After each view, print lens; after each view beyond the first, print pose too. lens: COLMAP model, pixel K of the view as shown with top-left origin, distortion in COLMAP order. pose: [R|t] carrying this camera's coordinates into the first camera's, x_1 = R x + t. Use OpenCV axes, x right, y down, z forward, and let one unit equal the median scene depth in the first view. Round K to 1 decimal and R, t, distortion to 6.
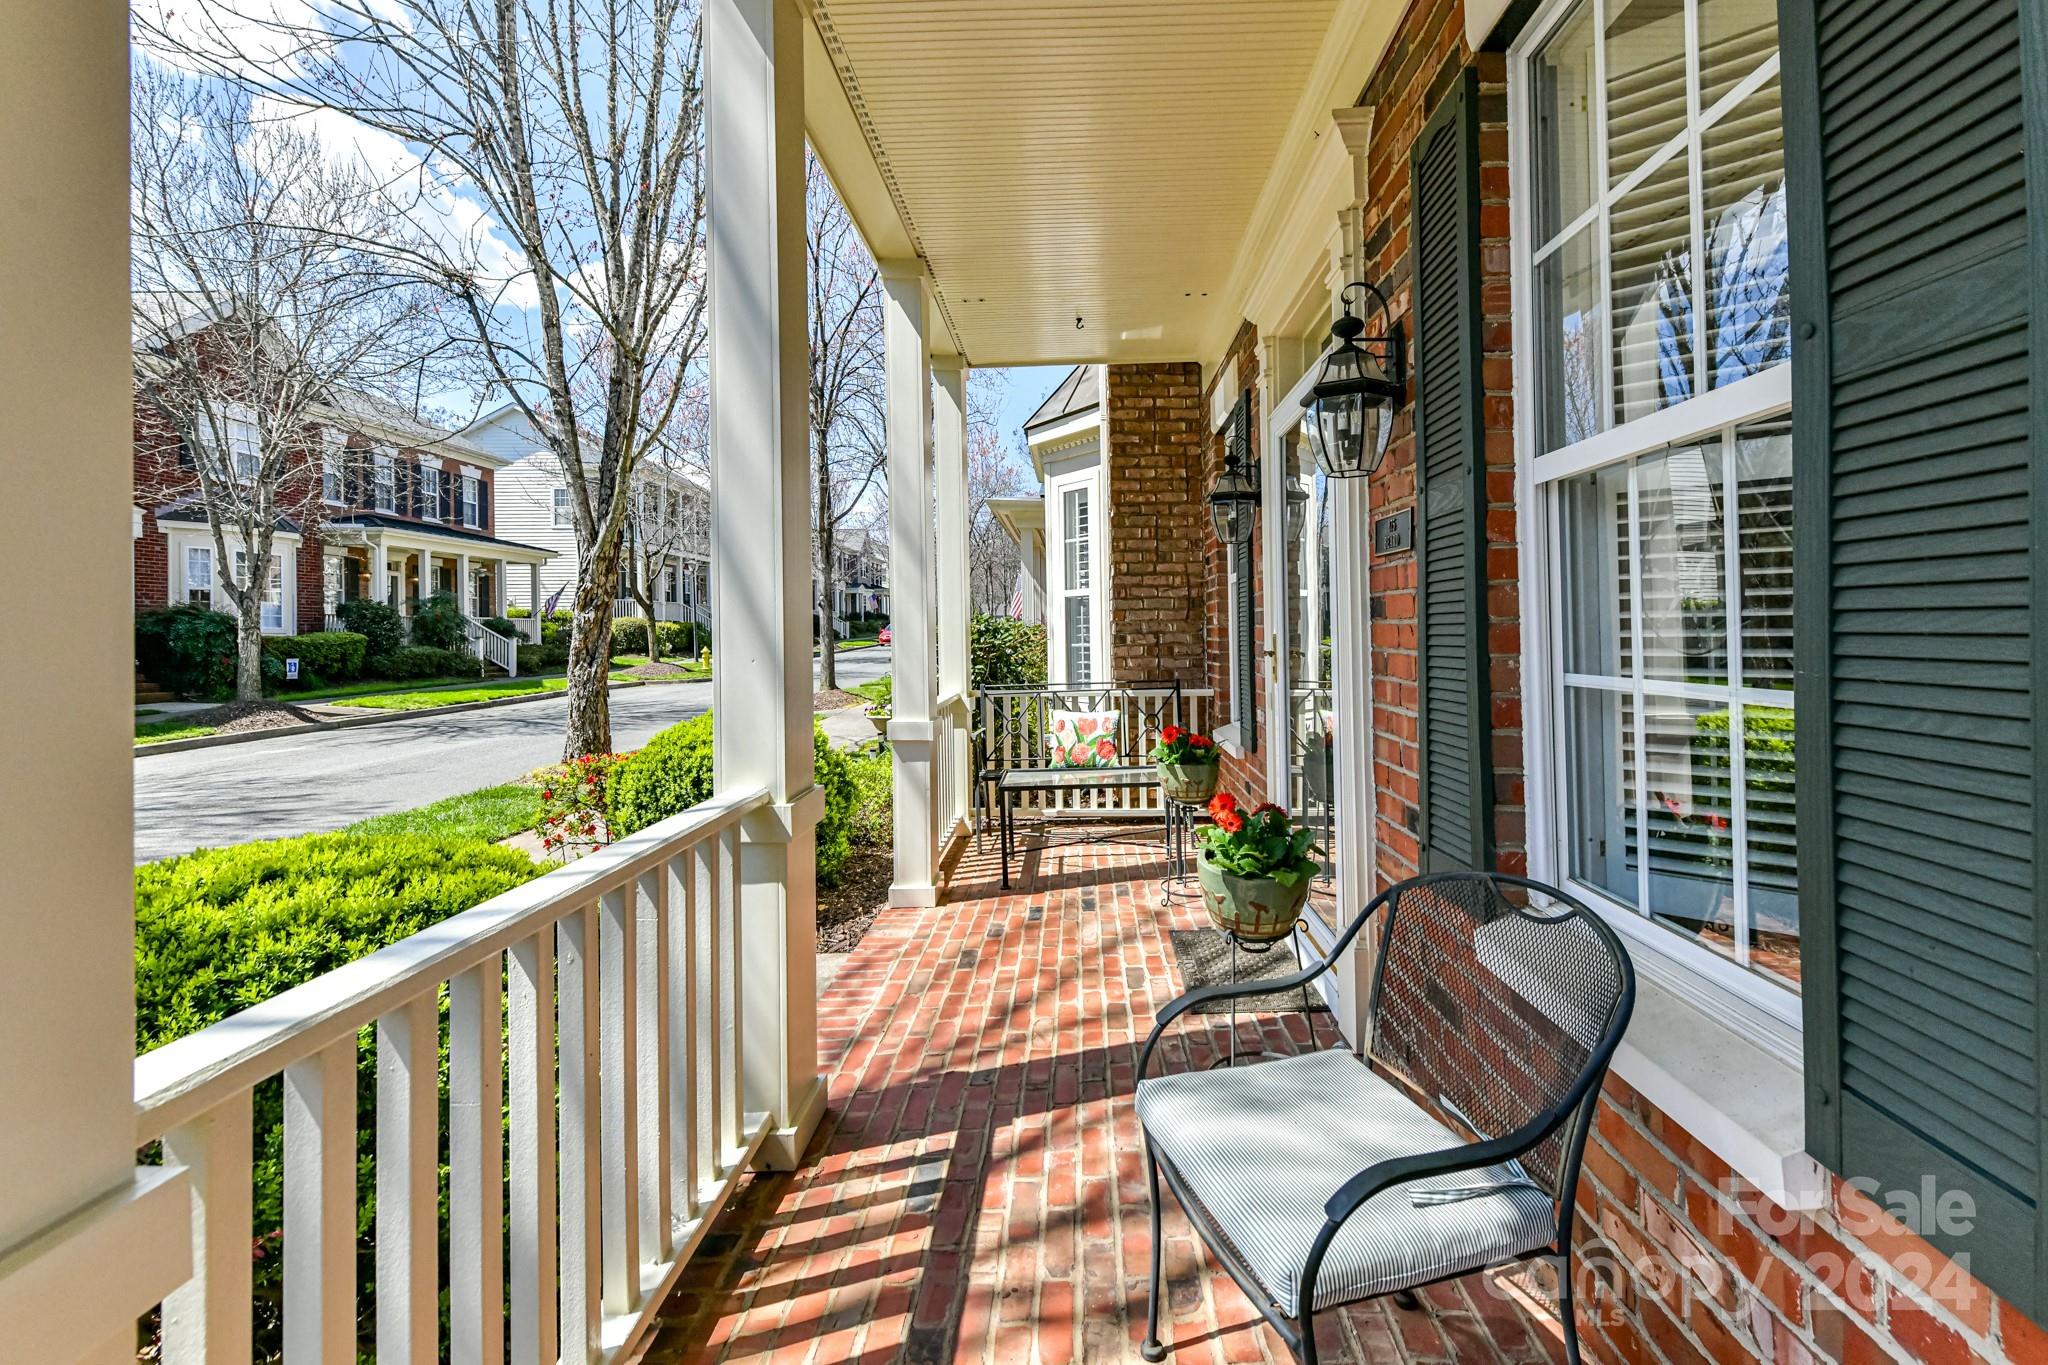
lens RADIAL K [[826.2, 0, 1028.7], [0, 826.2, 620.6], [0, 0, 1]] dist [0.000090, 0.000002]
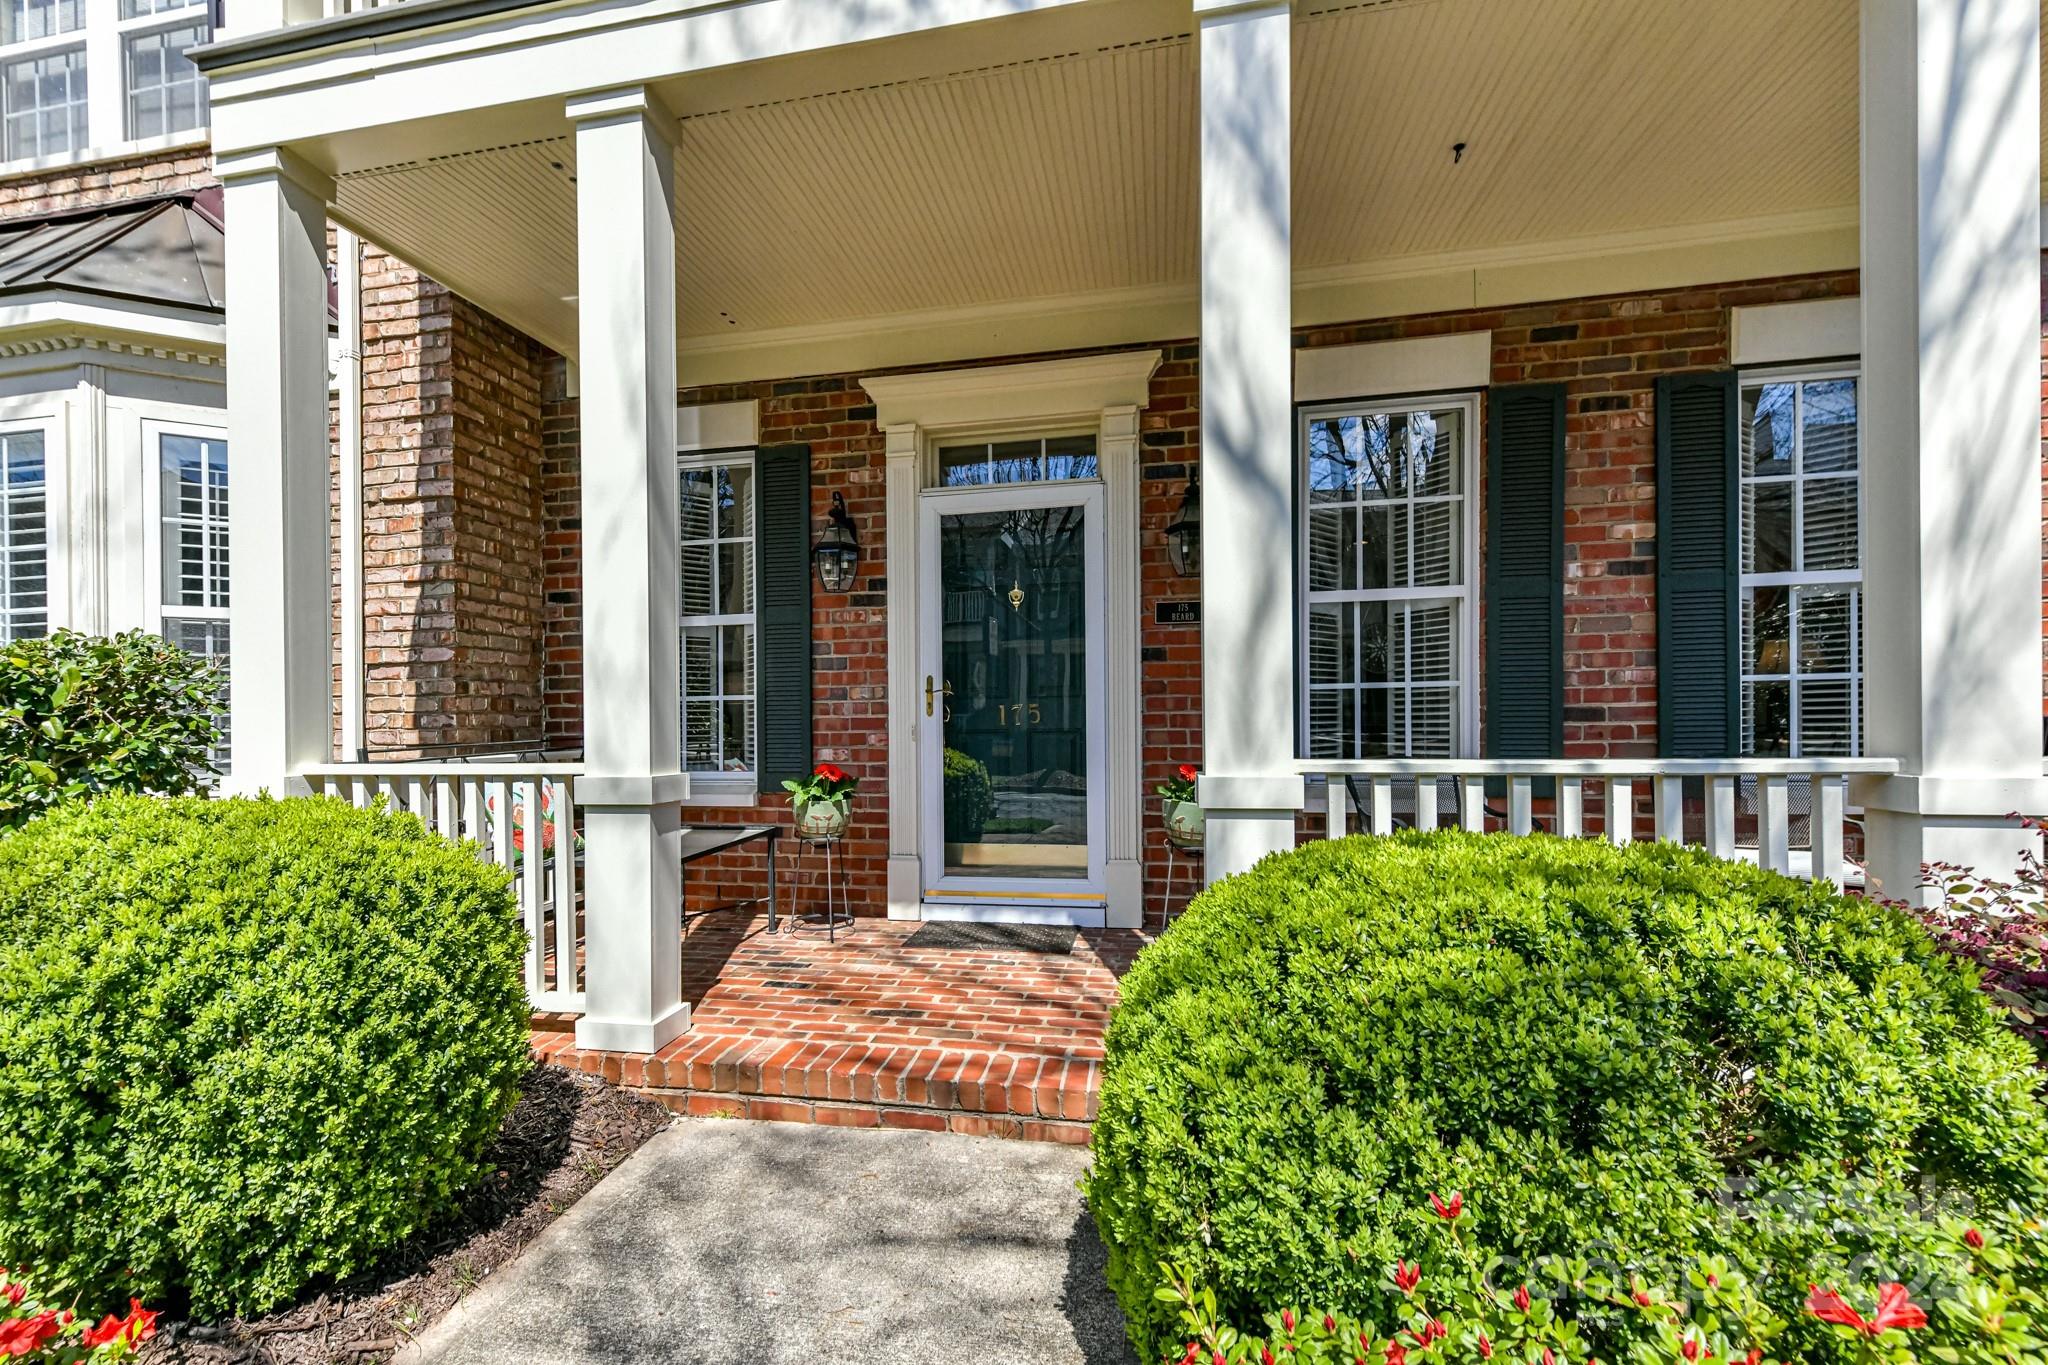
lens RADIAL K [[848.3, 0, 1021.4], [0, 848.3, 718.2], [0, 0, 1]] dist [-0.000495, -0.000051]
pose [[0.170396, 0.009368, 0.985331, -0.915390], [-0.007999, 0.999935, -0.008124, 0.087977], [-0.985343, -0.006497, 0.170459, 0.670271]]
